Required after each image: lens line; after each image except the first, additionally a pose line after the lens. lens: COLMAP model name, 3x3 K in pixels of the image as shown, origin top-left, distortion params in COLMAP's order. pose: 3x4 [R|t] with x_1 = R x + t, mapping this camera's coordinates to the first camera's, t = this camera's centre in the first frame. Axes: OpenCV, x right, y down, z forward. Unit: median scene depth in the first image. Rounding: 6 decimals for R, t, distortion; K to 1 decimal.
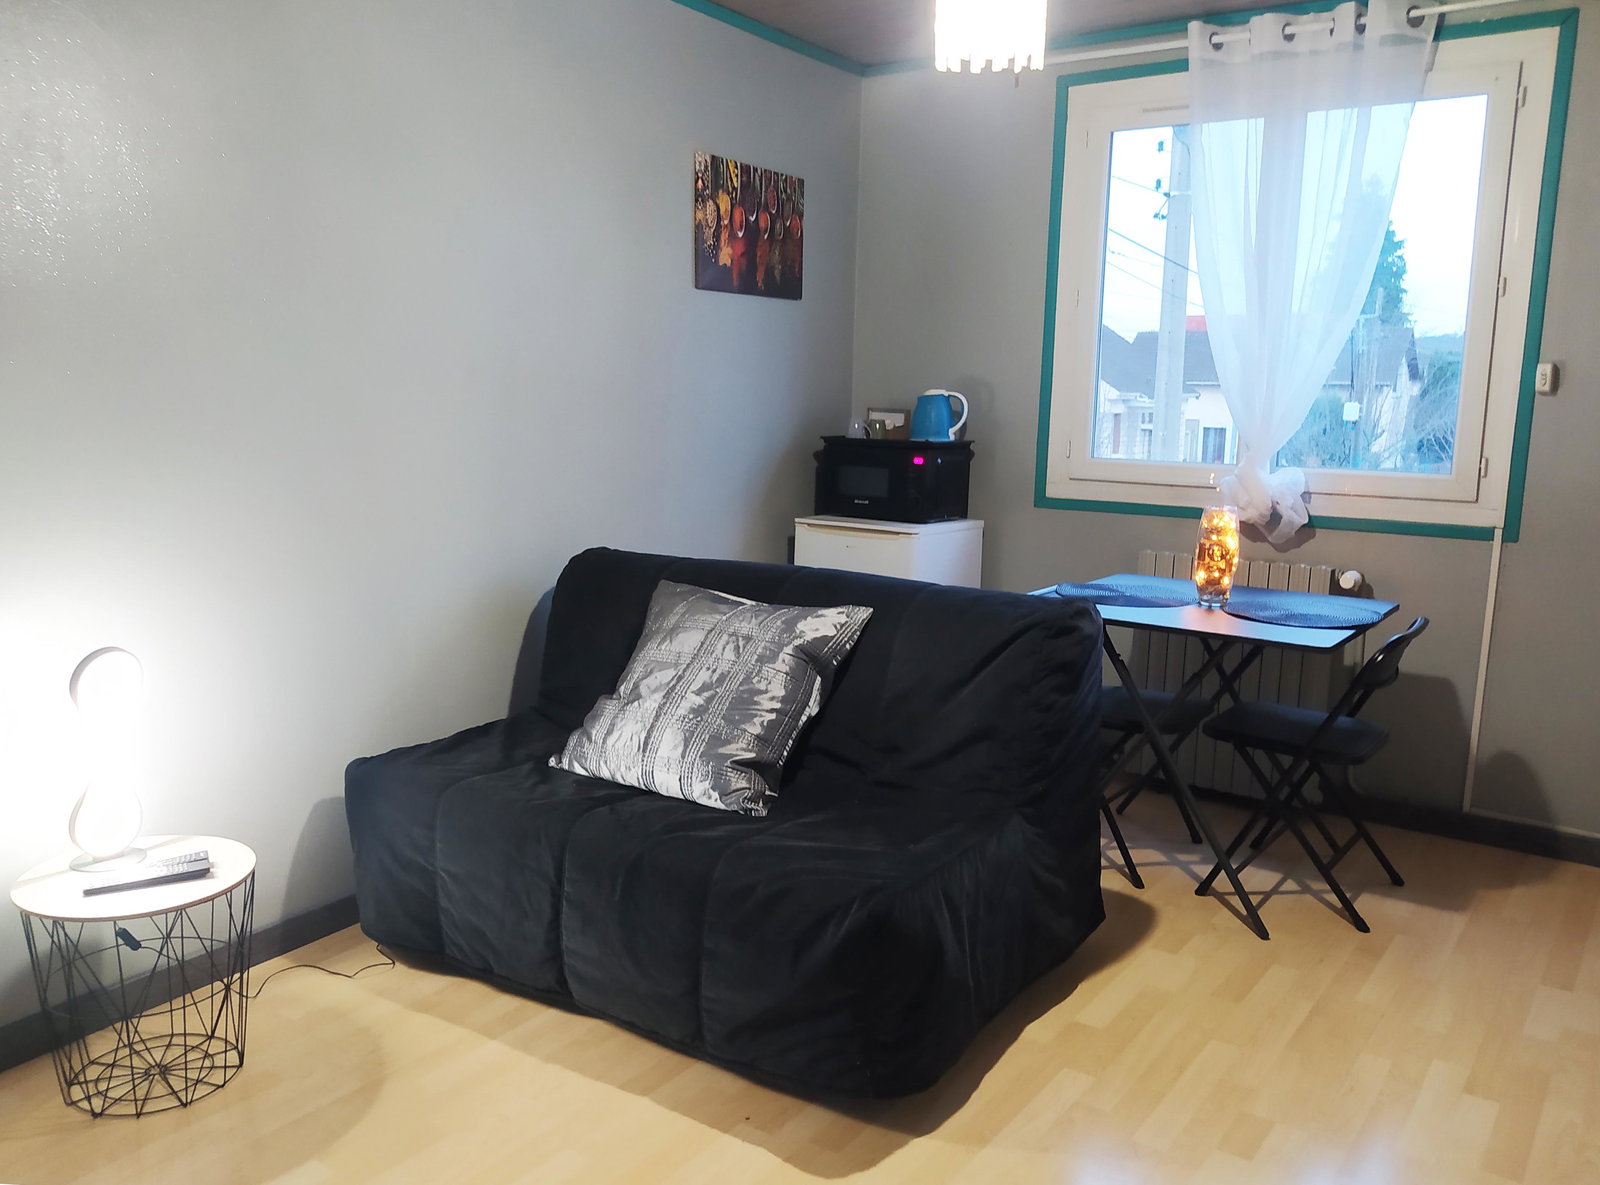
lens RADIAL K [[1142.6, 0, 800.0], [0, 1142.6, 592.5], [0, 0, 1]] dist [0.037005, -0.121923]
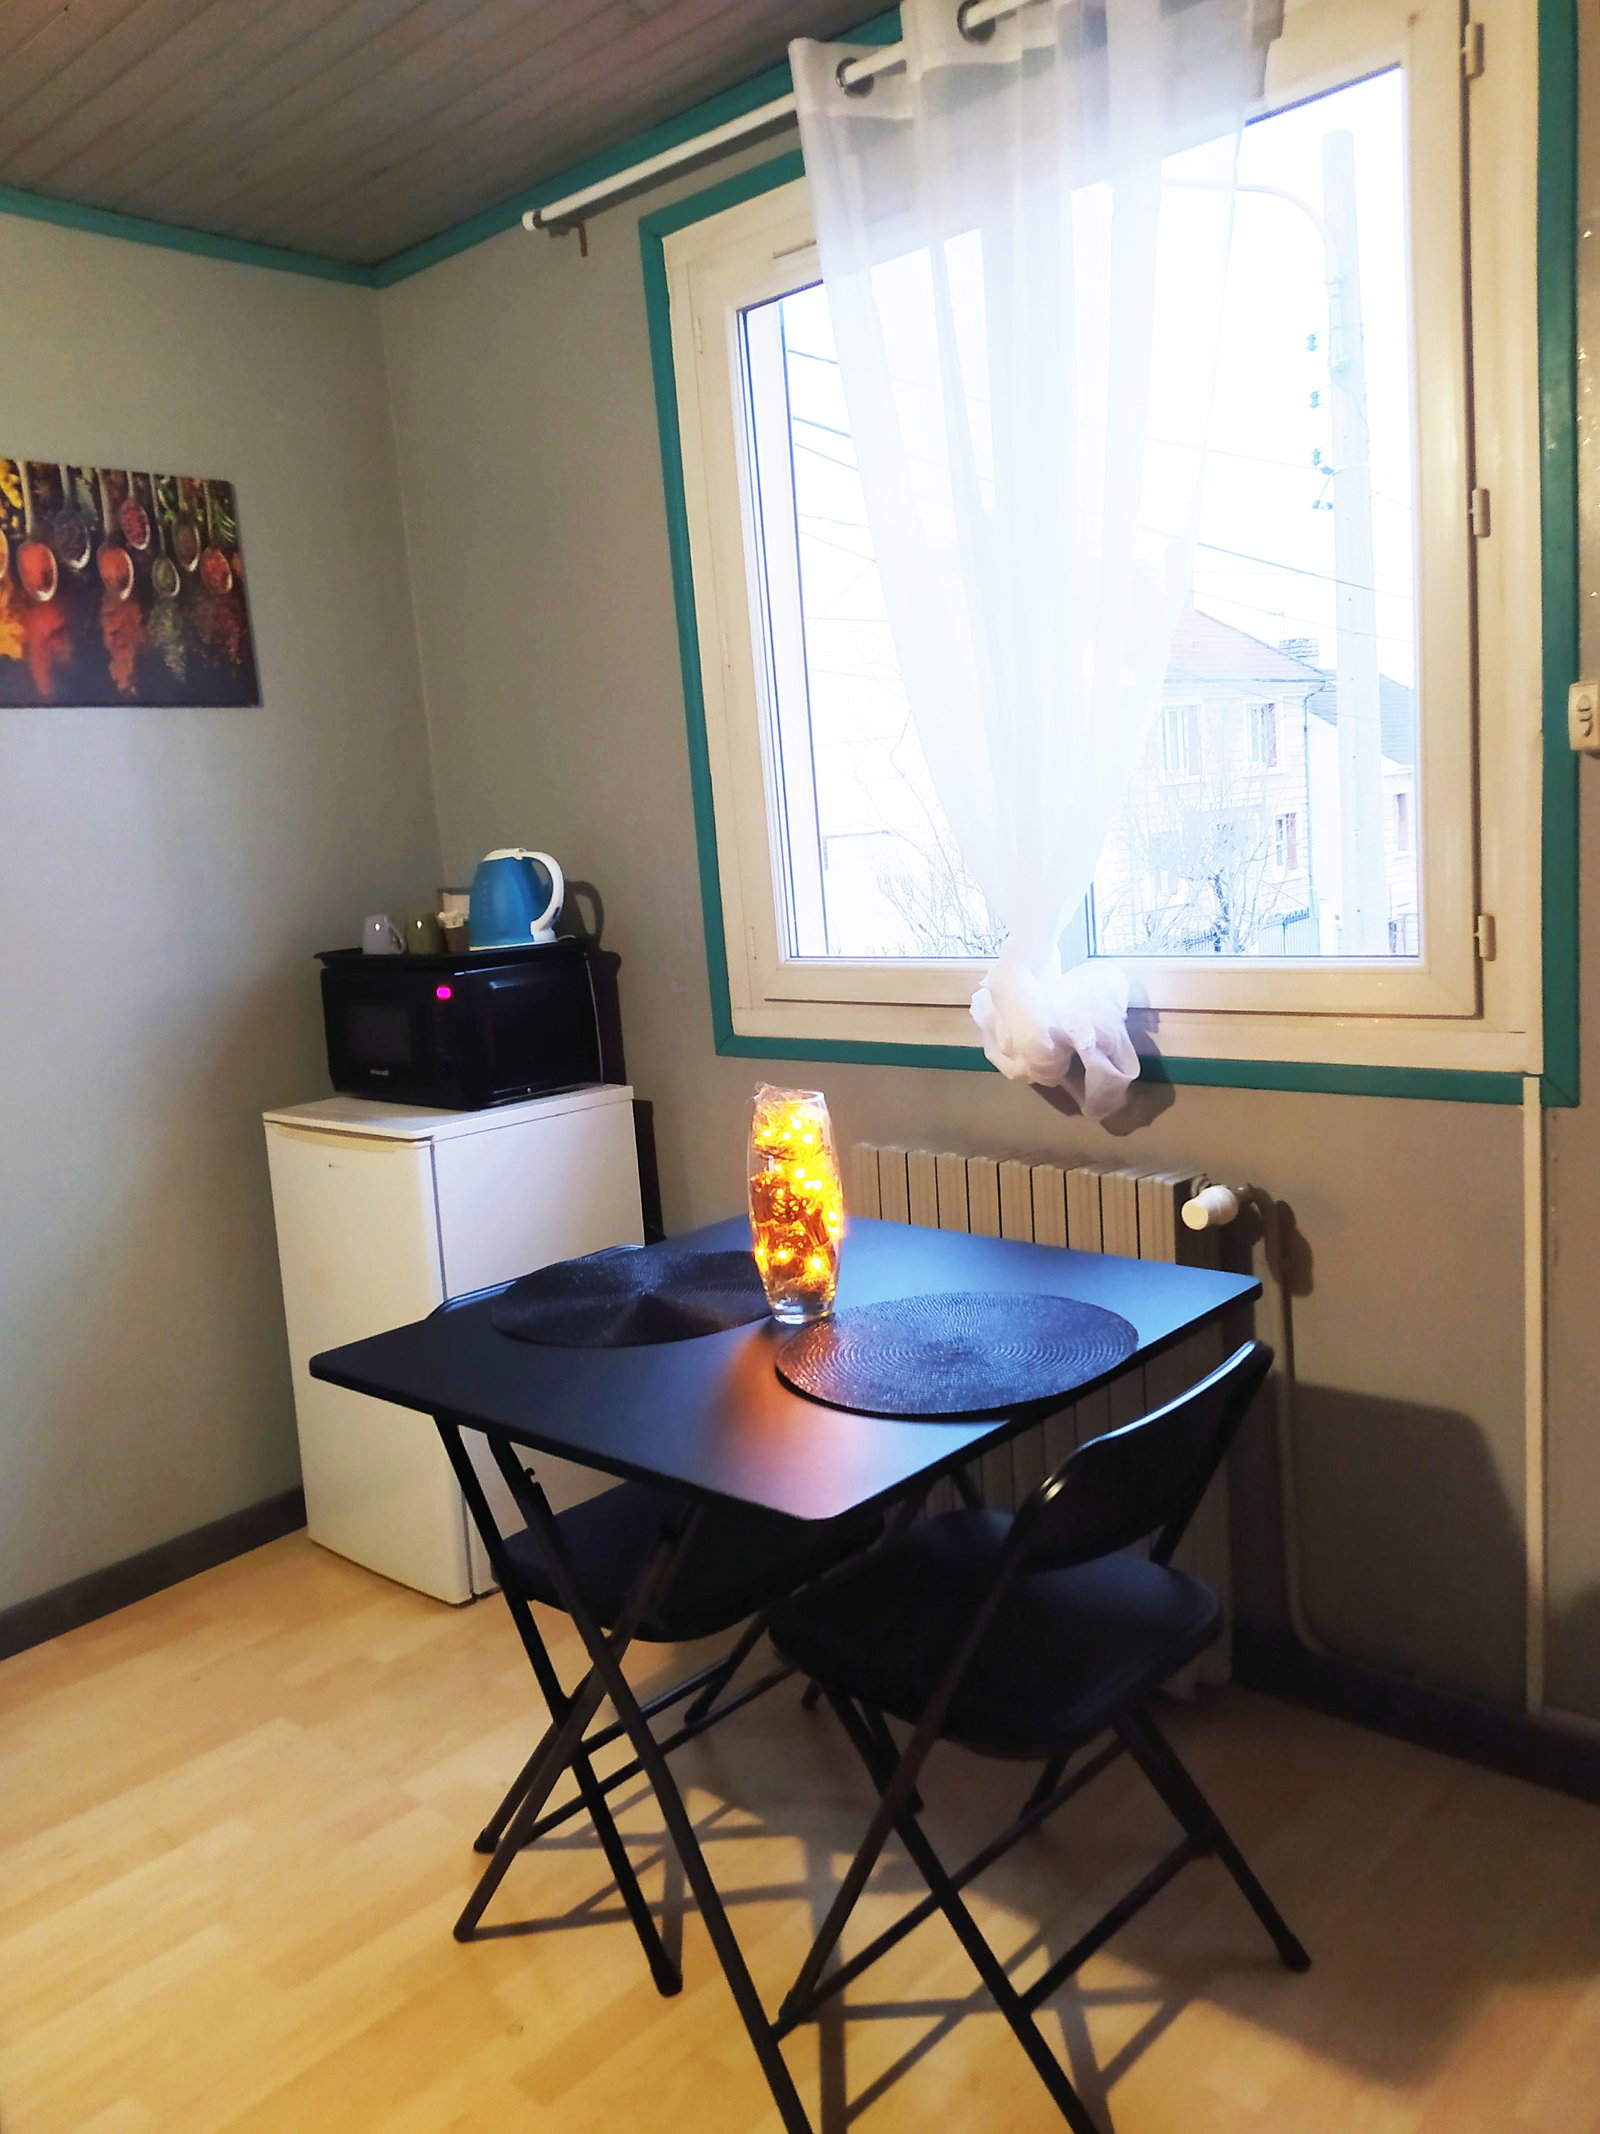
lens RADIAL K [[1527.7, 0, 804.9], [0, 1527.7, 1053.1], [0, 0, 1]] dist [0.080257, -0.147918]
pose [[0.991063, -0.075887, -0.109705, 0.349384], [0.073851, 0.997015, -0.022515, -0.061930], [0.111086, 0.014212, 0.993709, 0.335946]]
